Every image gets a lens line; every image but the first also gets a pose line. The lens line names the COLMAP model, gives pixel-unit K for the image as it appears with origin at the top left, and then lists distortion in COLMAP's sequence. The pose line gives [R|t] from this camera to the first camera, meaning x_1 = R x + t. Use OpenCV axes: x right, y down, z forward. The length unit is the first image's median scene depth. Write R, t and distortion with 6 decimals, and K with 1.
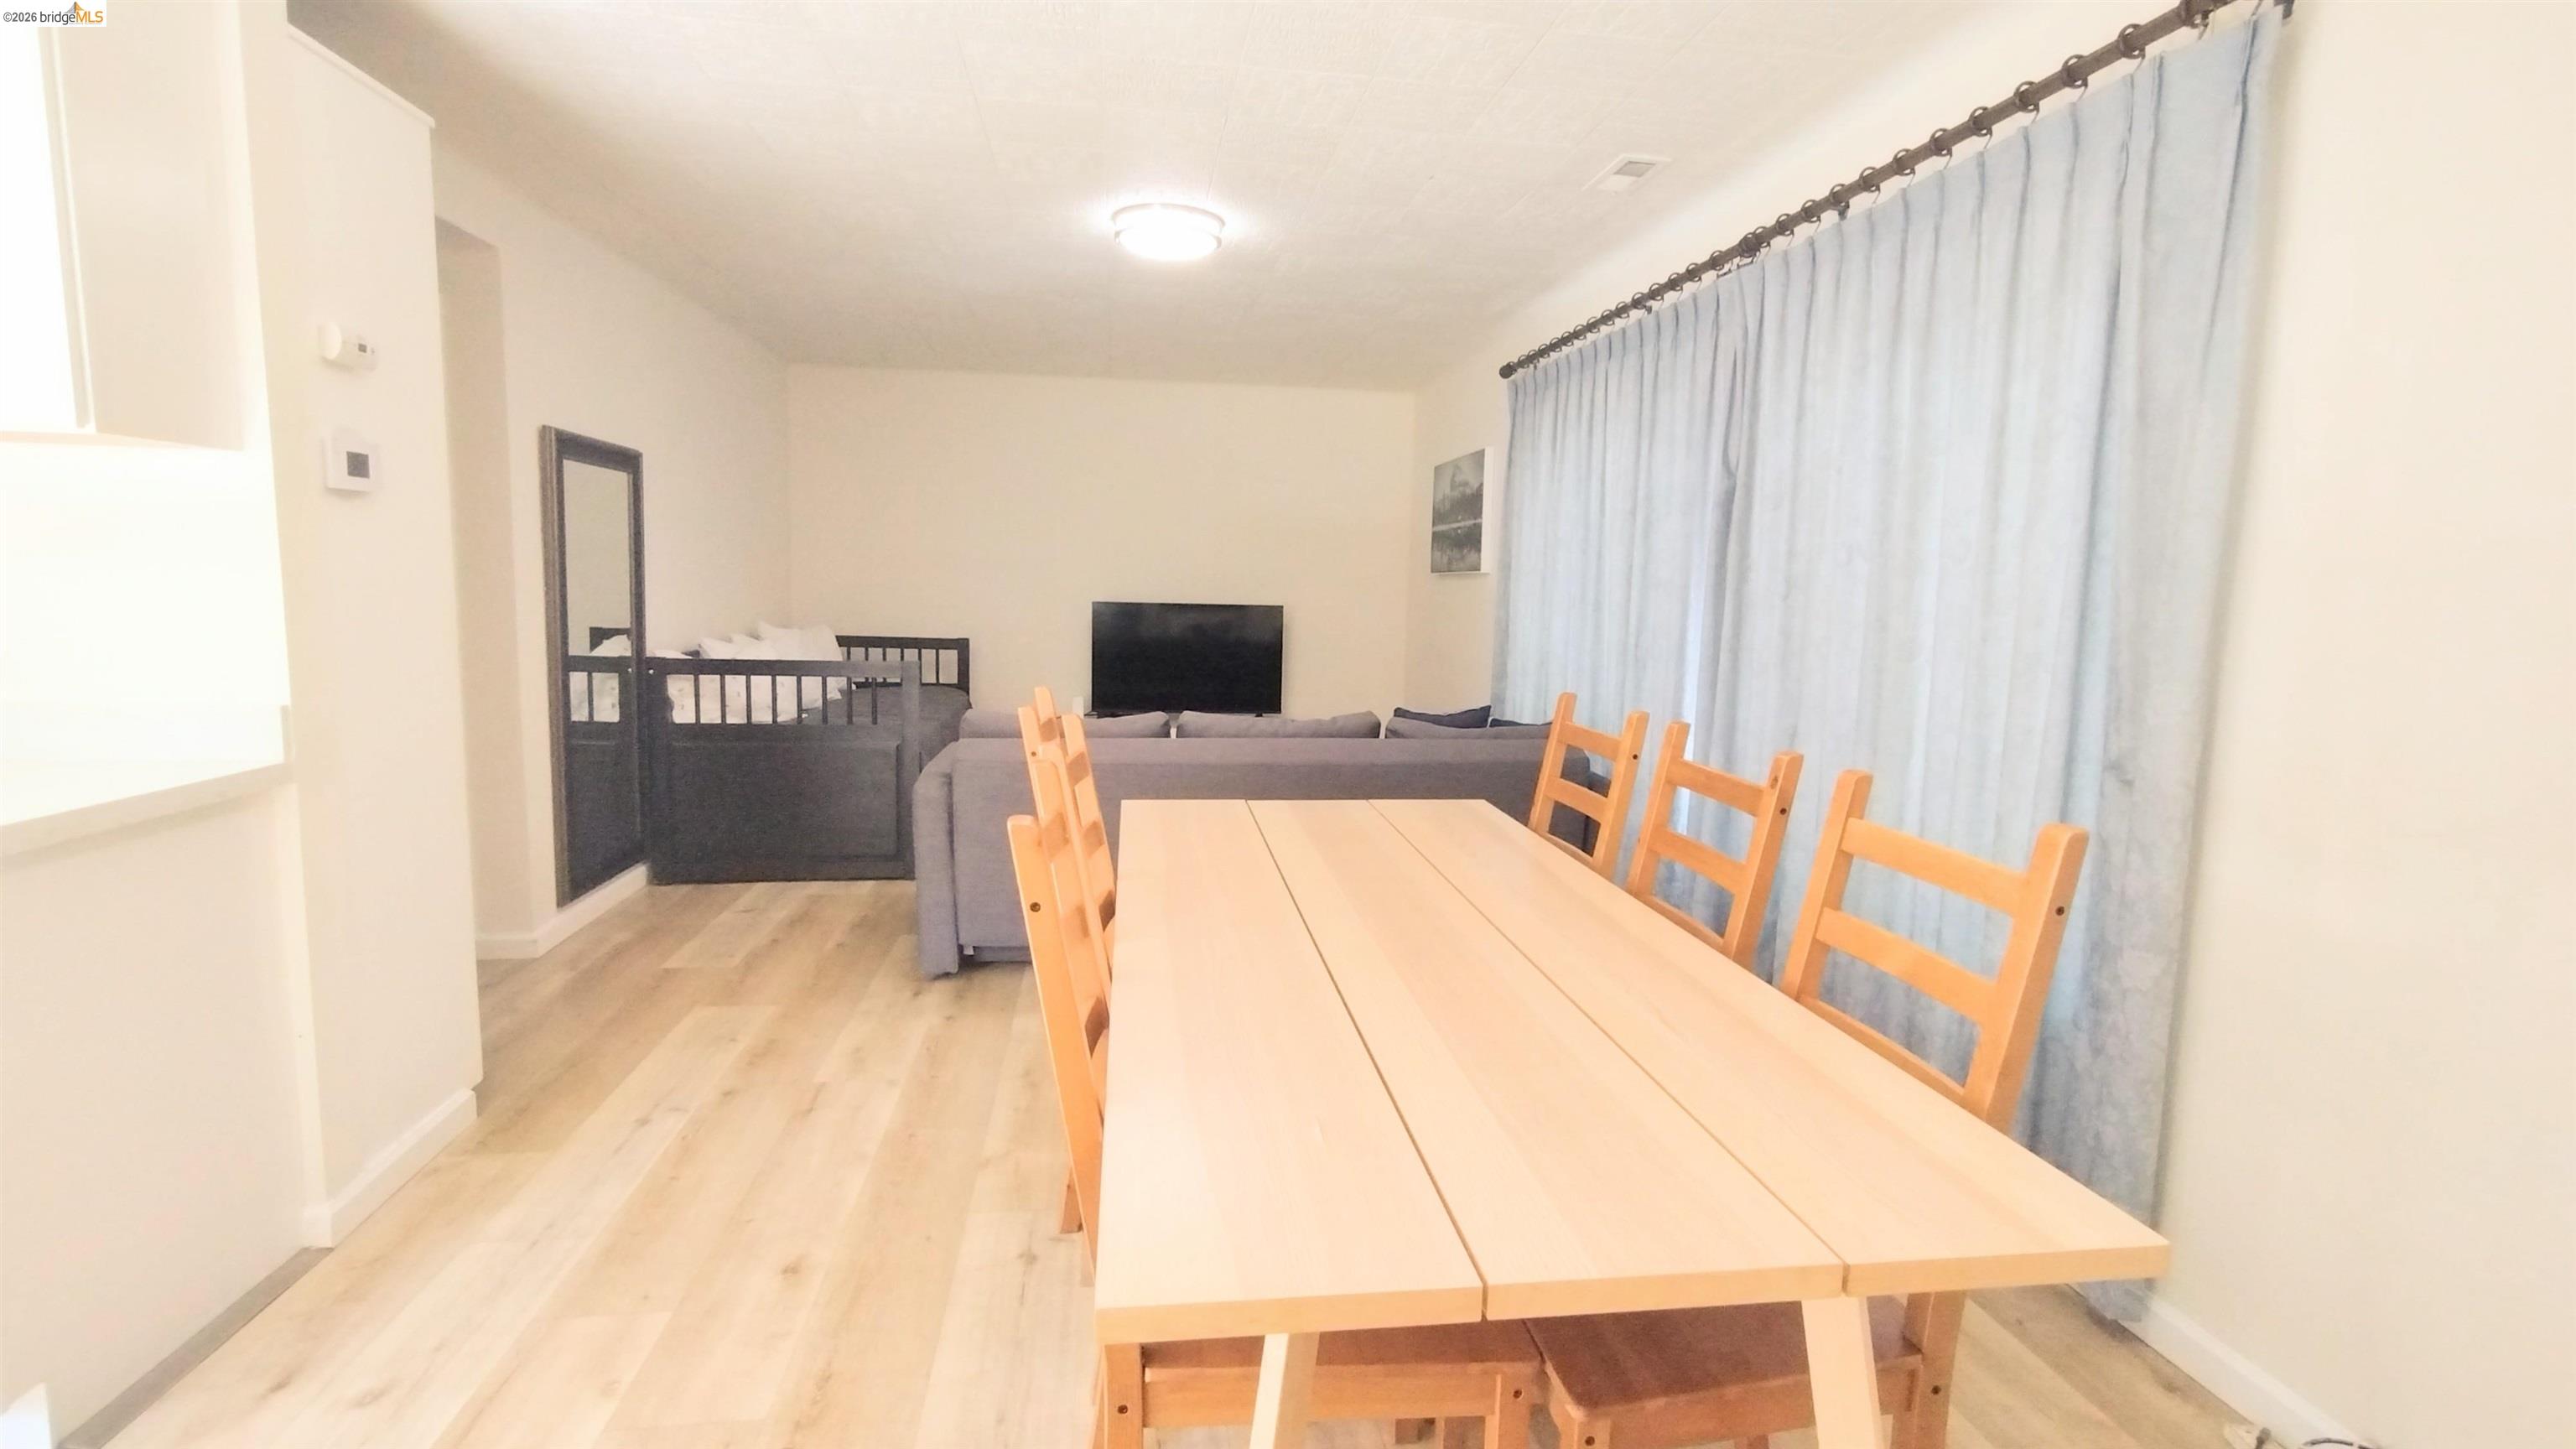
lens RADIAL K [[1172.4, 0, 1296.5], [0, 1172.4, 714.3], [0, 0, 1]] dist [-0.012606, 0.001742]
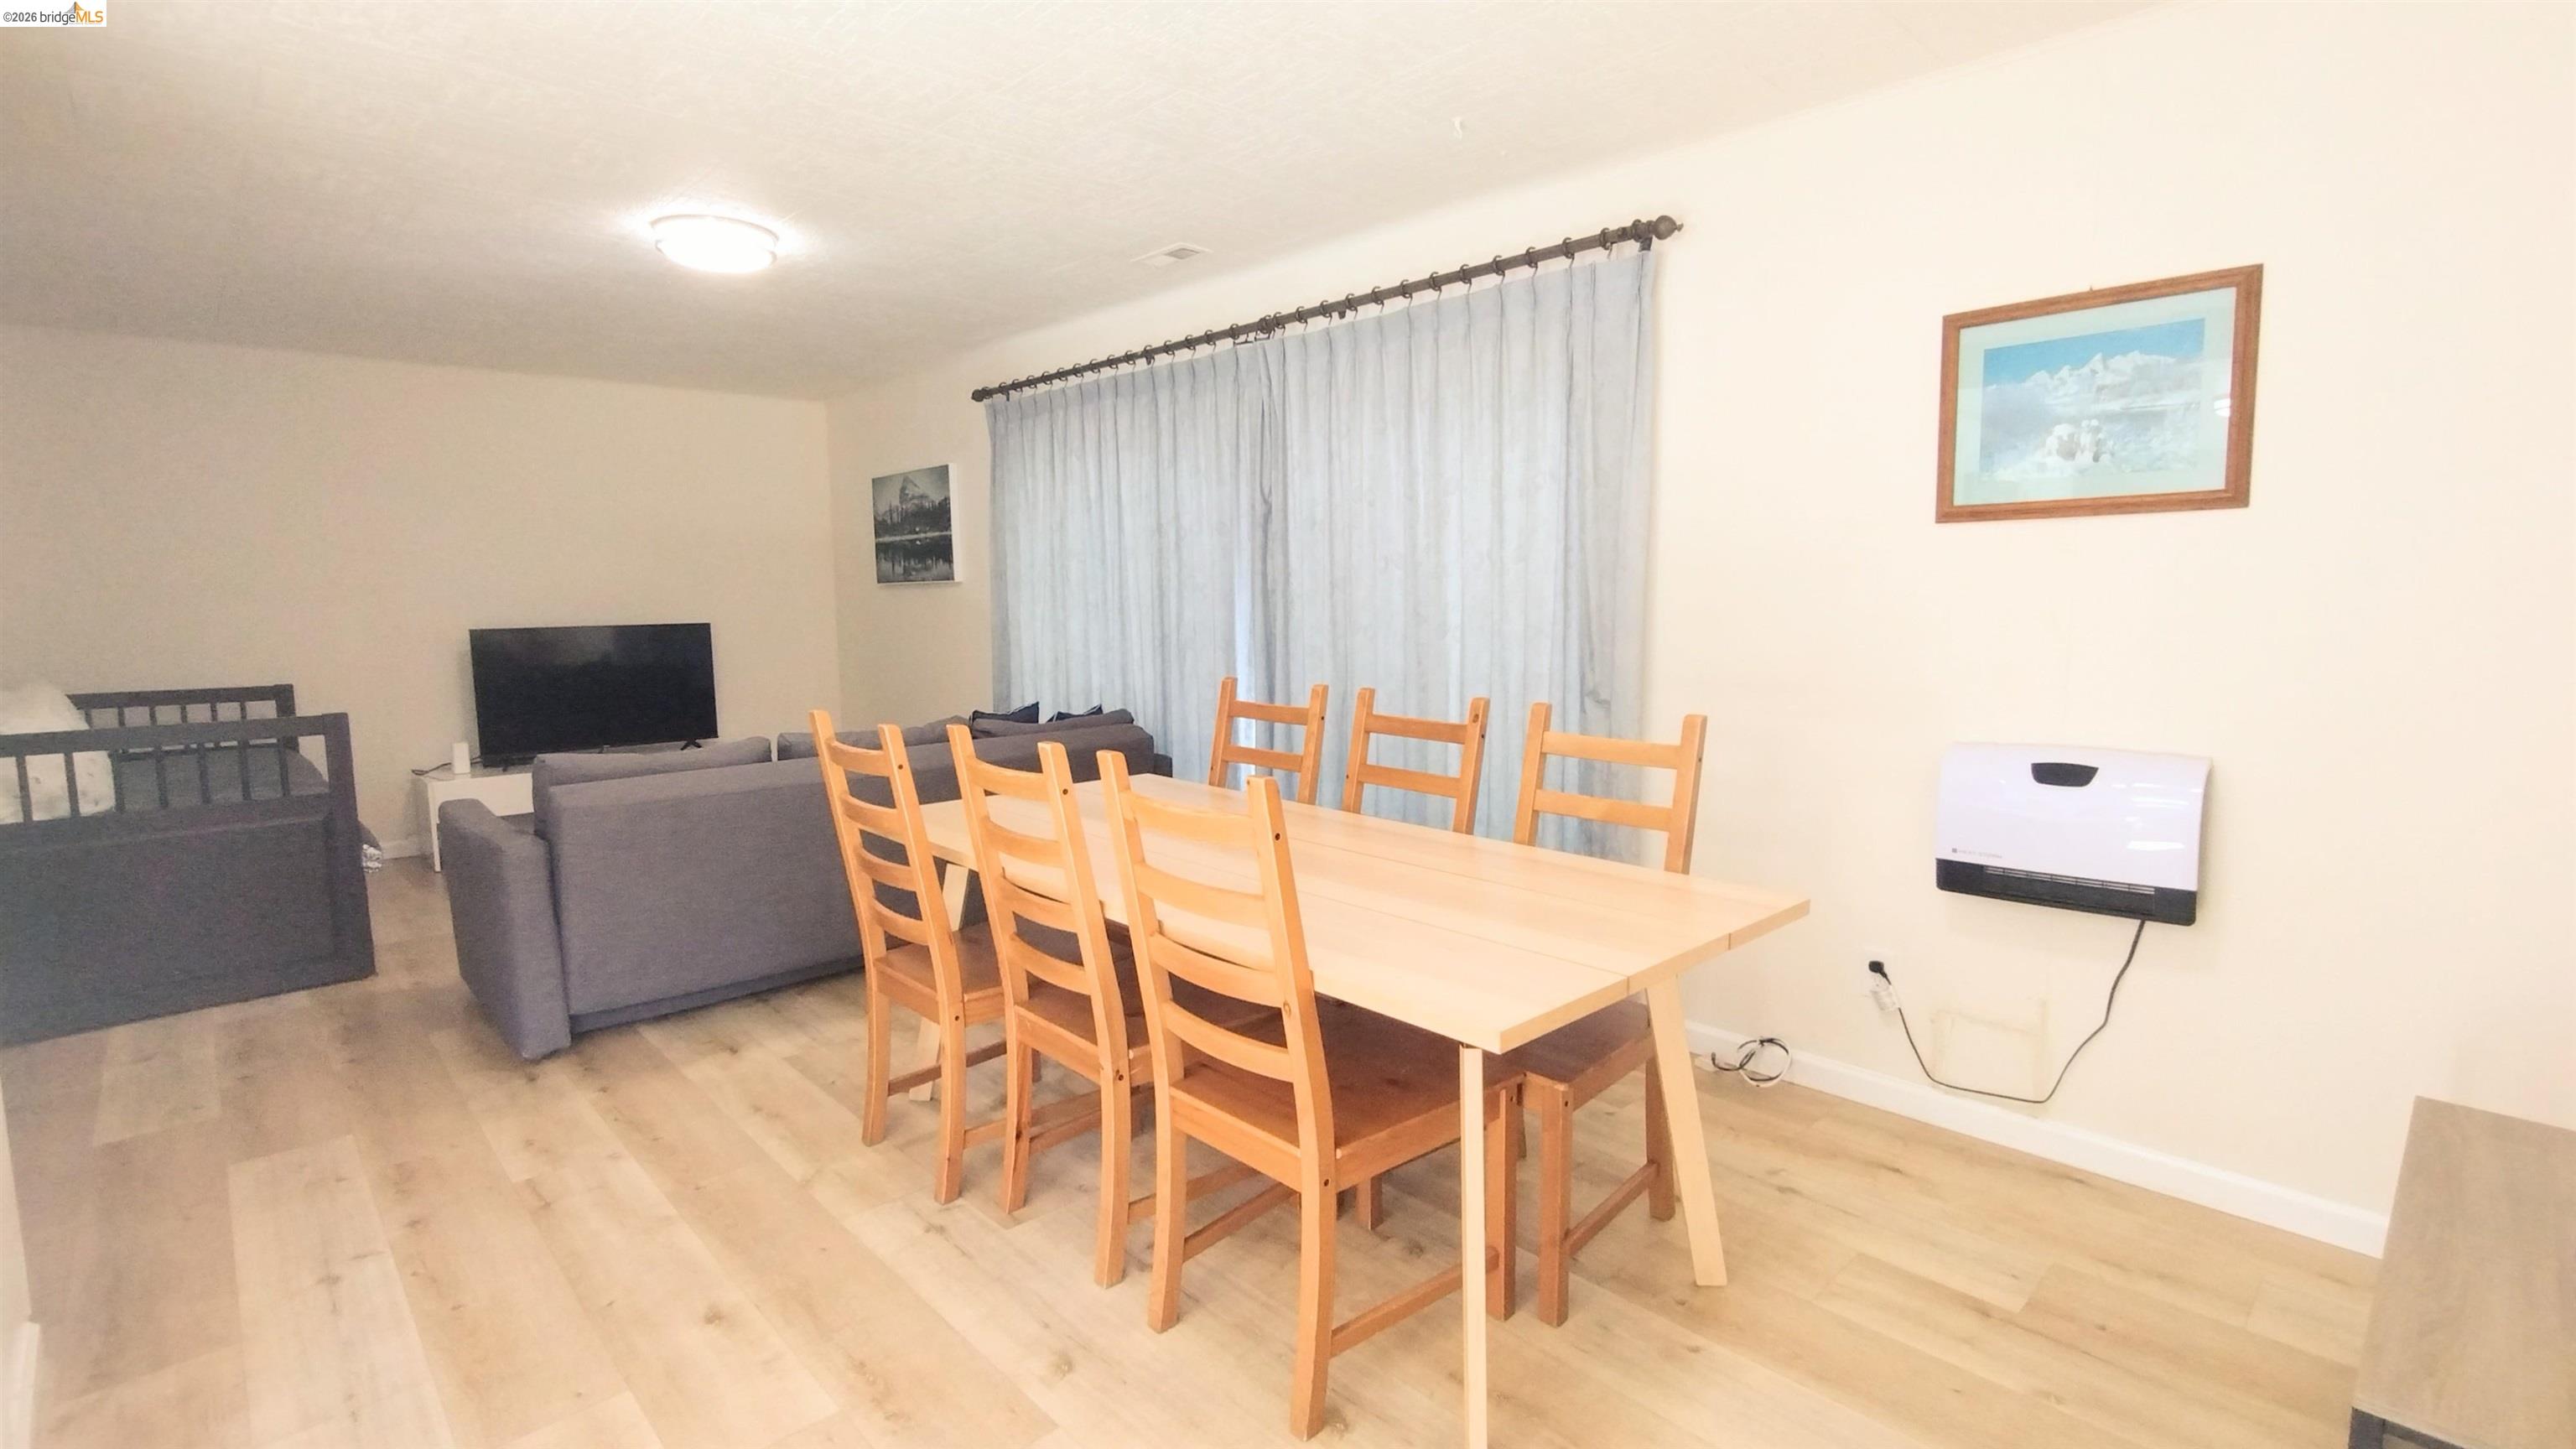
lens RADIAL K [[1172.4, 0, 1296.5], [0, 1172.4, 714.3], [0, 0, 1]] dist [-0.012606, 0.001742]
pose [[0.814692, -0.094969, 0.572064, -0.307106], [0.094676, 0.995045, 0.030358, -0.007270], [-0.572113, 0.029428, 0.819647, -0.056306]]
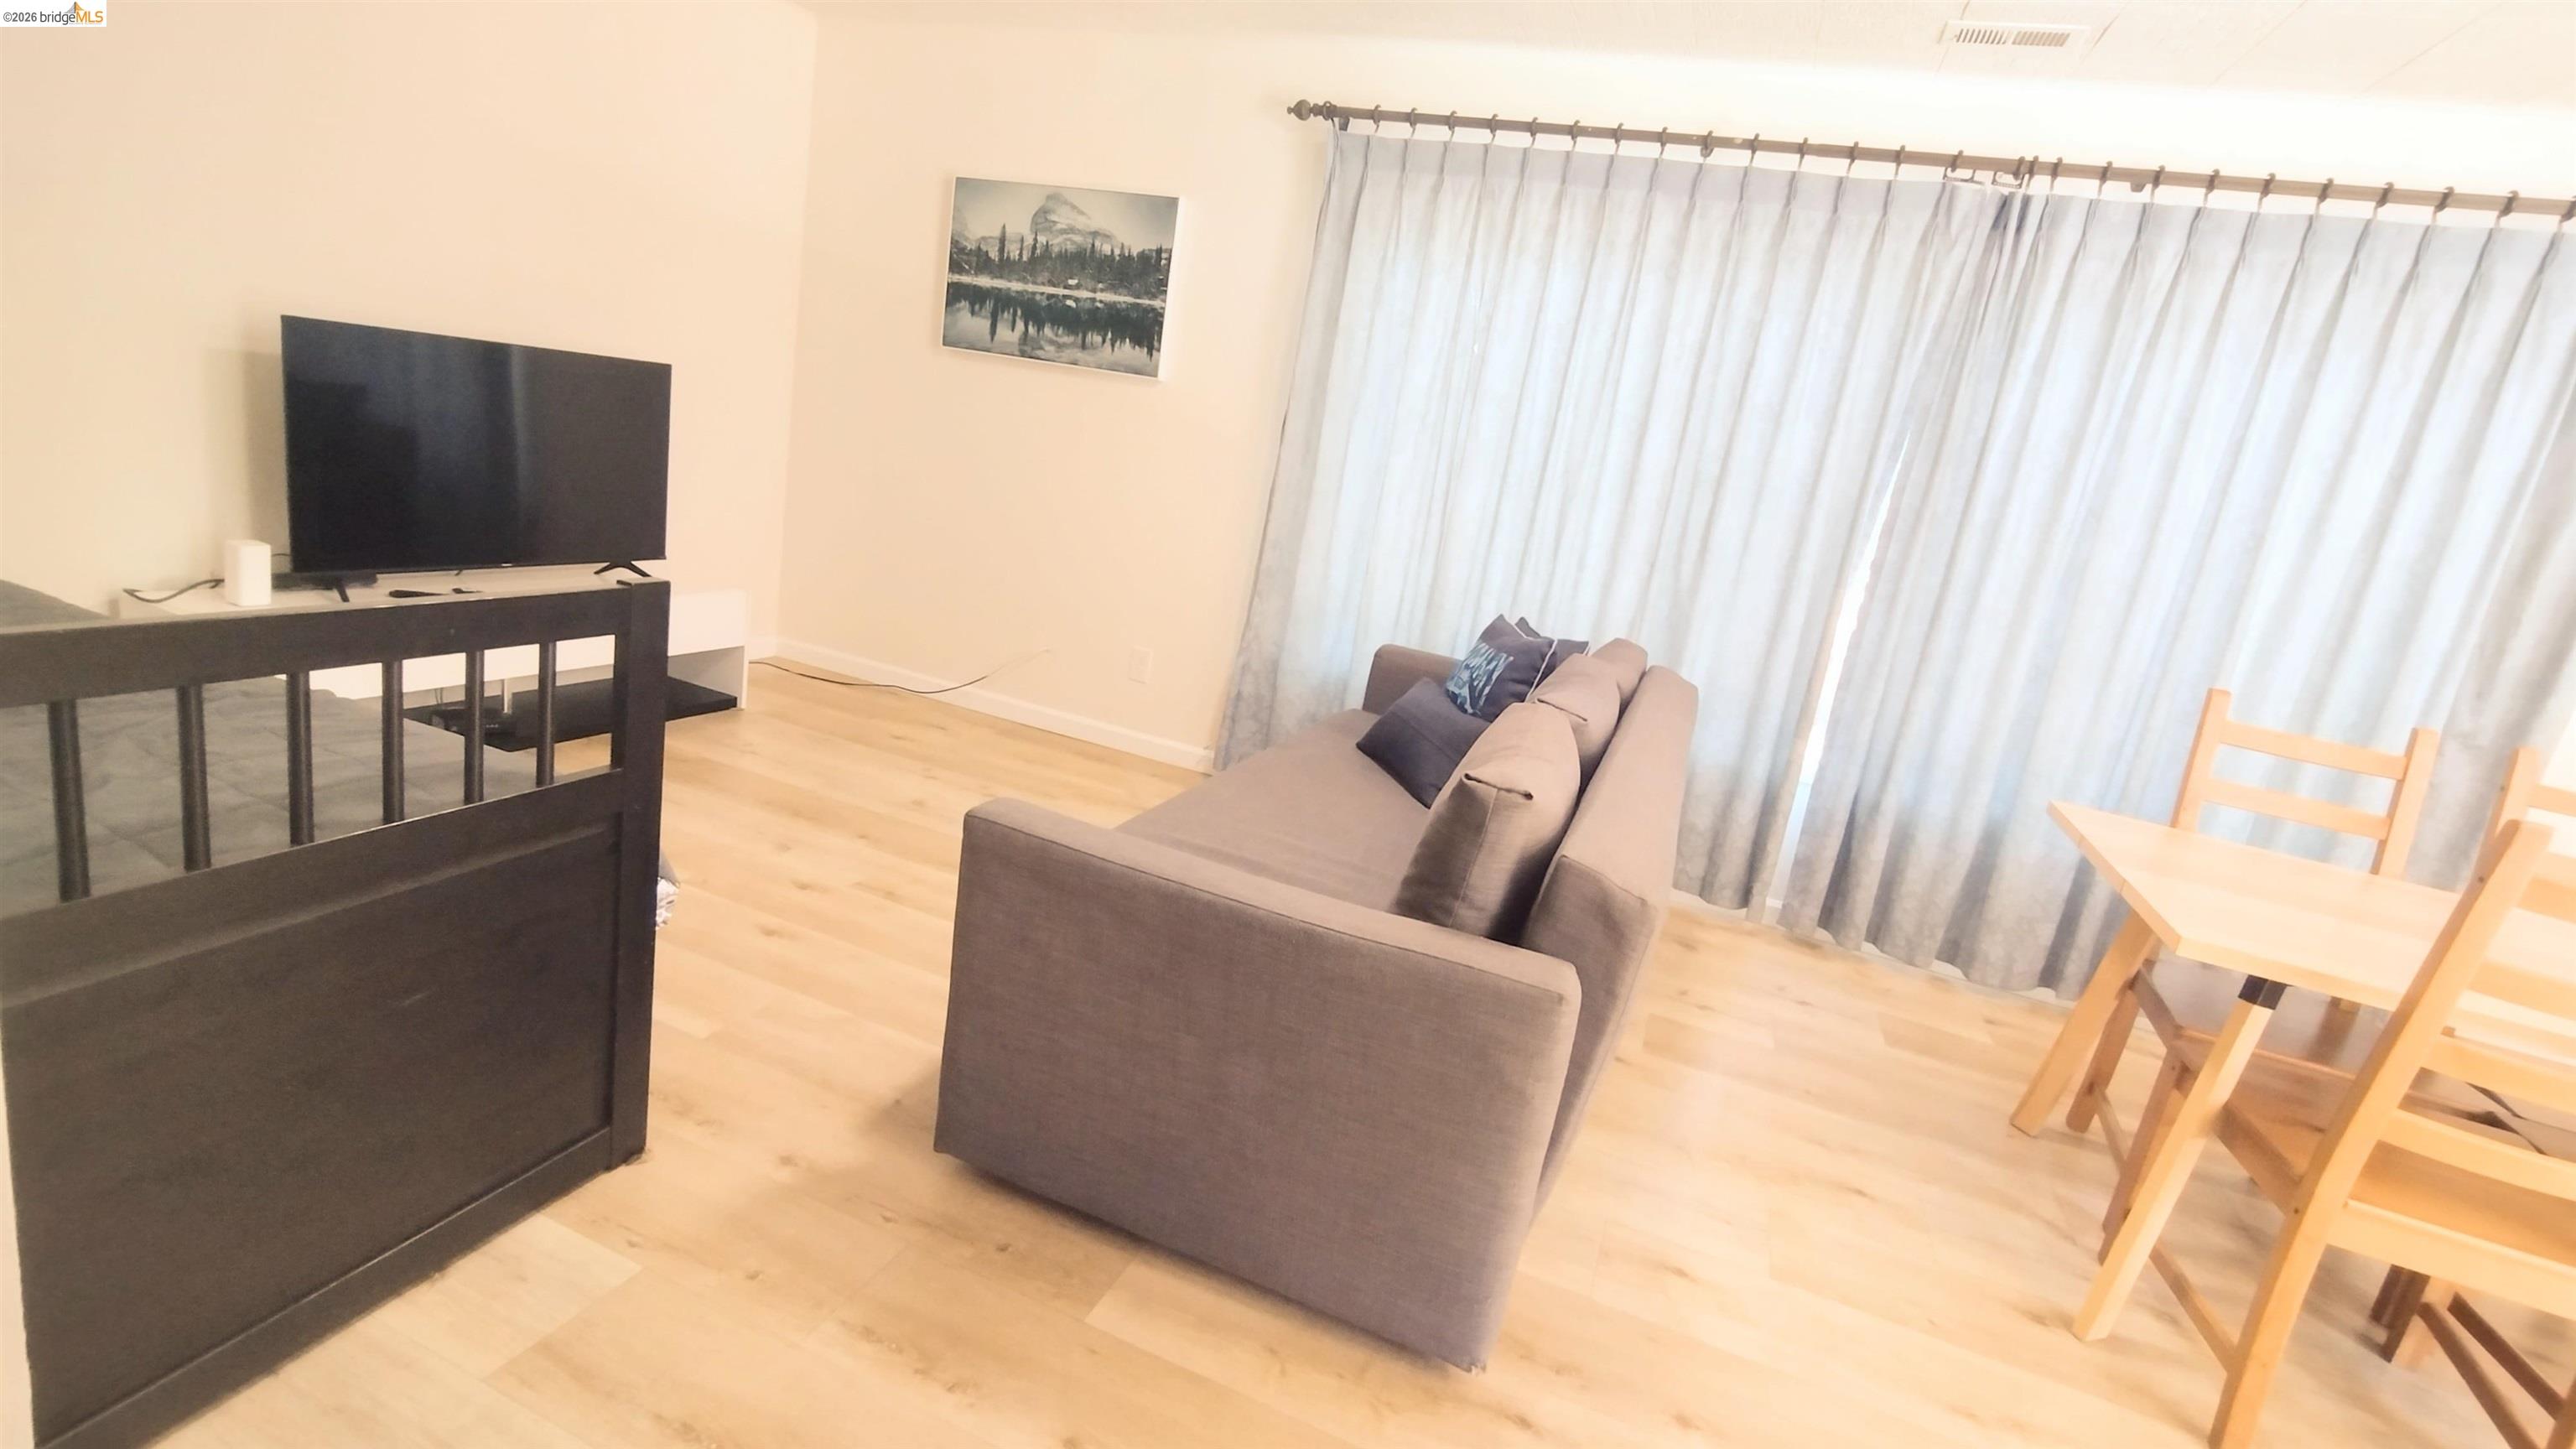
lens RADIAL K [[1204.8, 0, 1290.8], [0, 1204.8, 709.2], [0, 0, 1]] dist [-0.017514, 0.007683]
pose [[0.491796, -0.140045, 0.859374, -0.669983], [-0.053524, 0.980251, 0.190374, -0.102919], [-0.869064, -0.139623, 0.474588, 0.832132]]
